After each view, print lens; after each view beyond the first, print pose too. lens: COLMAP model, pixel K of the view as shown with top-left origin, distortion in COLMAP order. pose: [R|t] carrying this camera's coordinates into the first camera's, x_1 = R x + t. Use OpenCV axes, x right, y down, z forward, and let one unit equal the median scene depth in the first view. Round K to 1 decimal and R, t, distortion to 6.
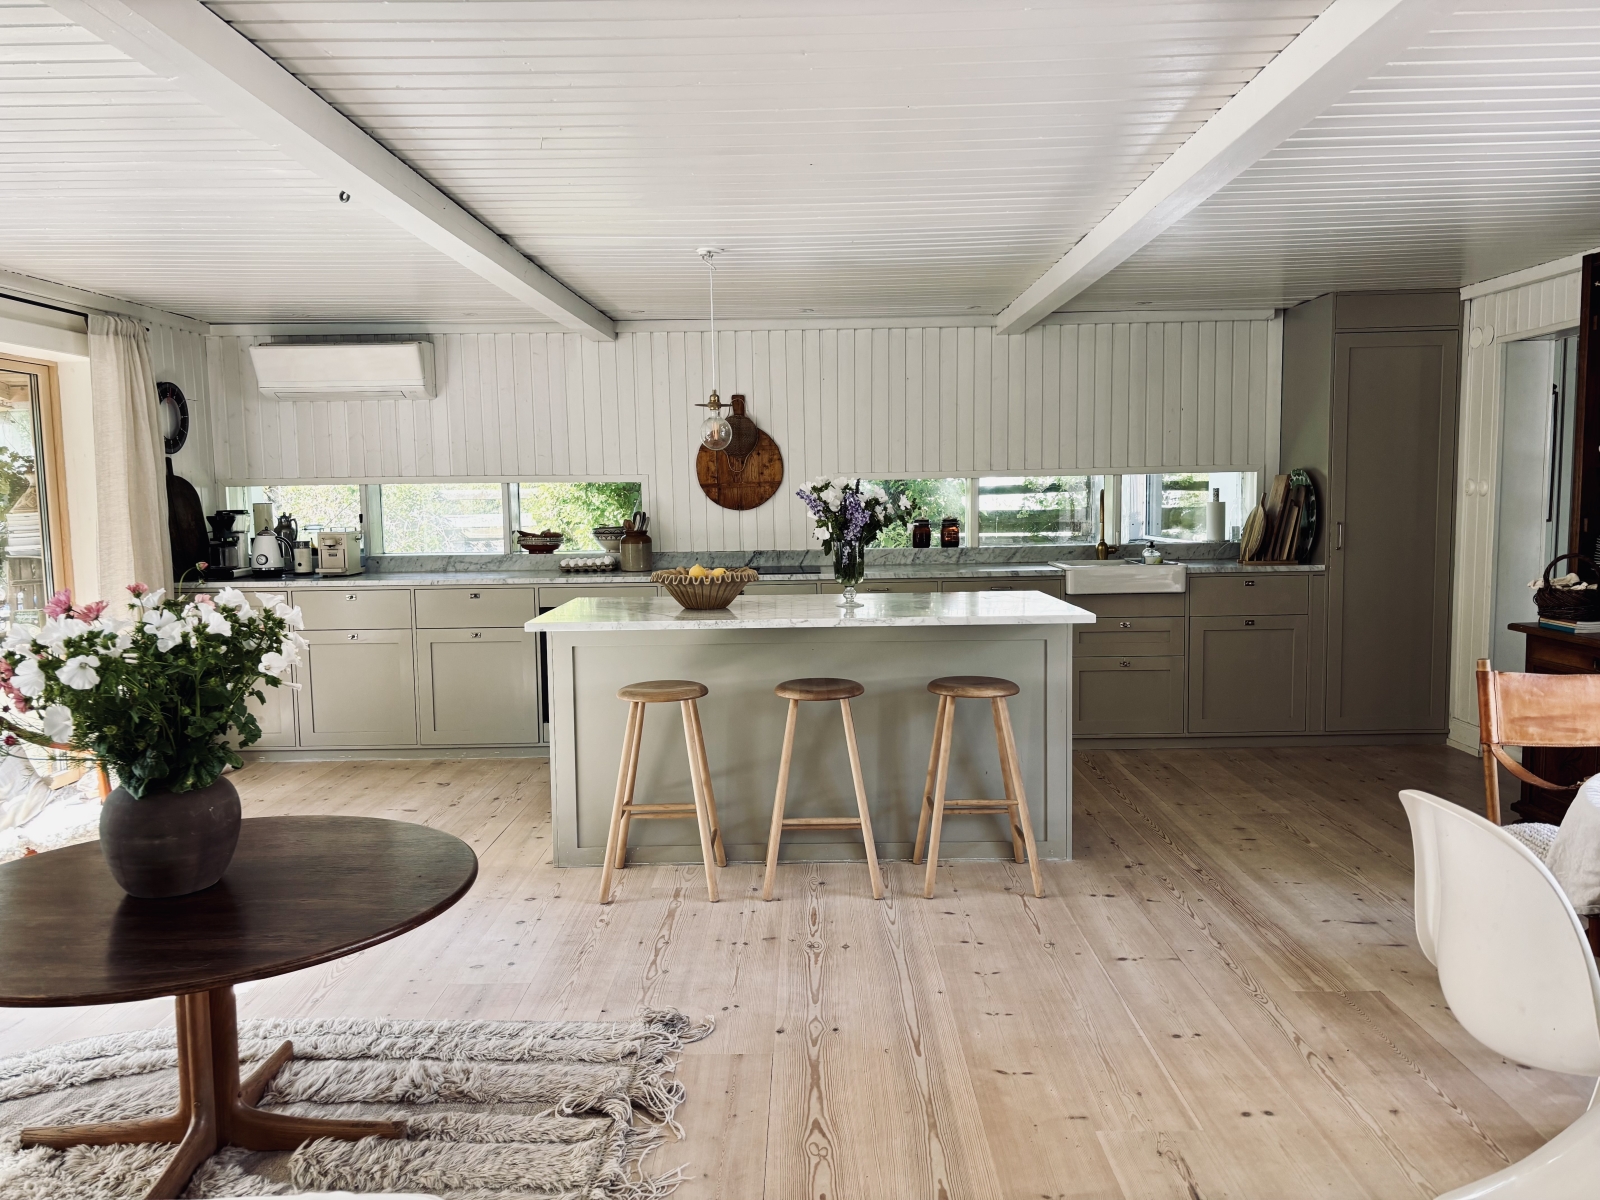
lens RADIAL K [[1205.2, 0, 800.0], [0, 1205.2, 600.0], [0, 0, 1]] dist [0.107183, -0.003177]
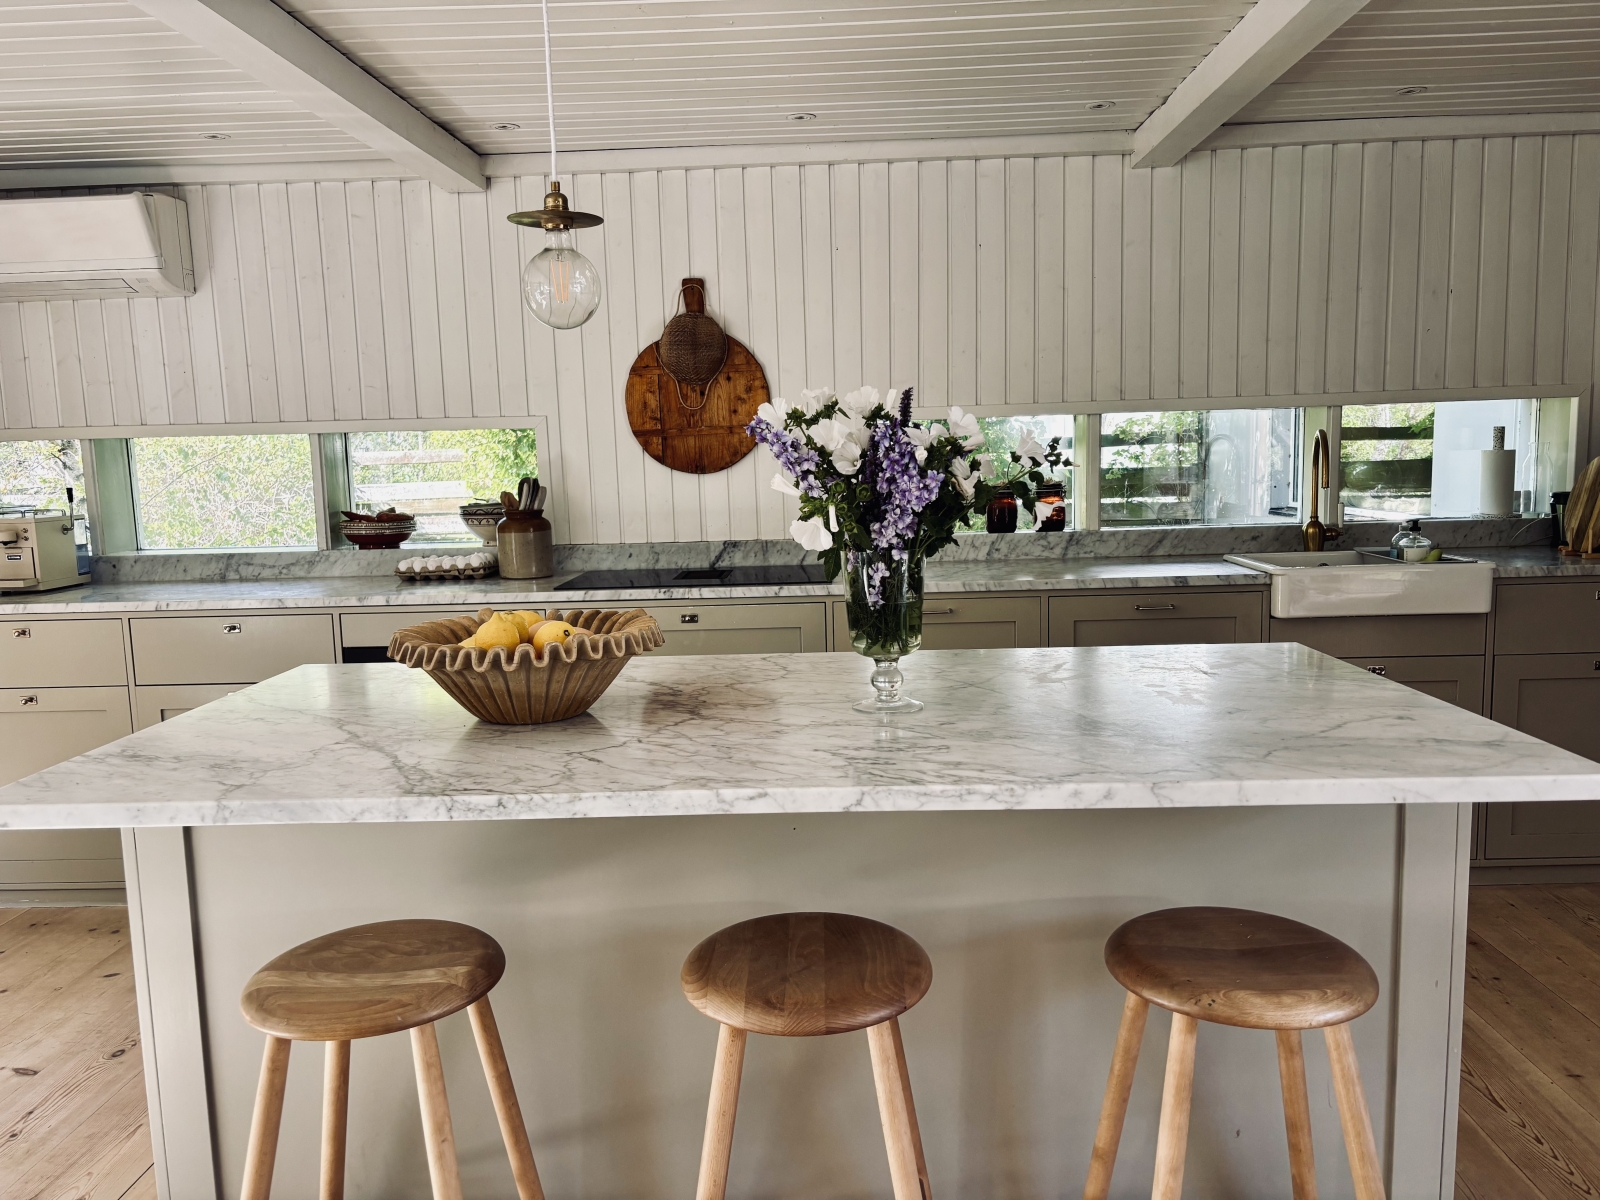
lens RADIAL K [[1188.6, 0, 794.2], [0, 1188.6, 609.7], [0, 0, 1]] dist [0.073893, -0.097212]
pose [[0.999466, -0.008784, -0.031482, 0.015575], [0.010038, 0.999153, 0.039905, -0.030085], [0.031104, -0.040199, 0.998707, 0.408465]]
